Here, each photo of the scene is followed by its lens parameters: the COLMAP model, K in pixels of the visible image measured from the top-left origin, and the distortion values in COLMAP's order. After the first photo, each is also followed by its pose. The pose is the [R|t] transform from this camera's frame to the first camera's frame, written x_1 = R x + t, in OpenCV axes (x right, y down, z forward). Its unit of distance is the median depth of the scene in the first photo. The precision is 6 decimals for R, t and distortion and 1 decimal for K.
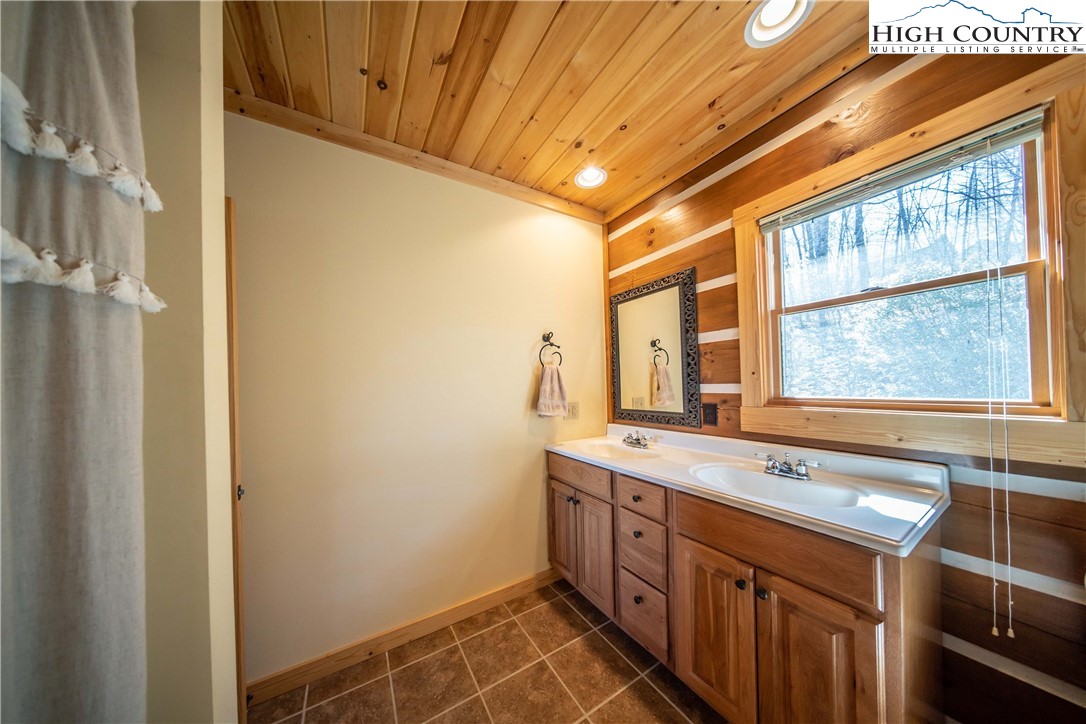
lens RADIAL K [[315.9, 0, 539.7], [0, 315.9, 382.4], [0, 0, 1]] dist [0.000150, 0.000024]
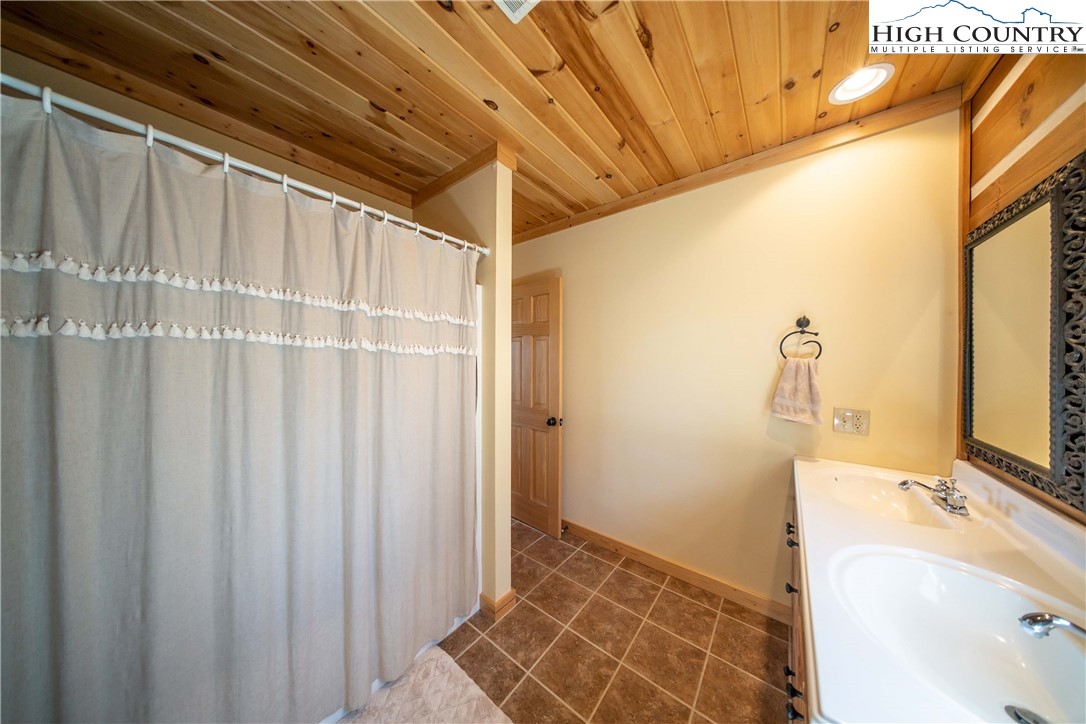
lens RADIAL K [[332.3, 0, 543.2], [0, 332.3, 357.8], [0, 0, 1]] dist [-0.000644, 0.000001]
pose [[0.324791, 0.028295, -0.945363, 0.681855], [-0.004009, 0.999585, 0.028540, -0.084498], [0.945777, -0.005480, 0.324769, 0.132092]]
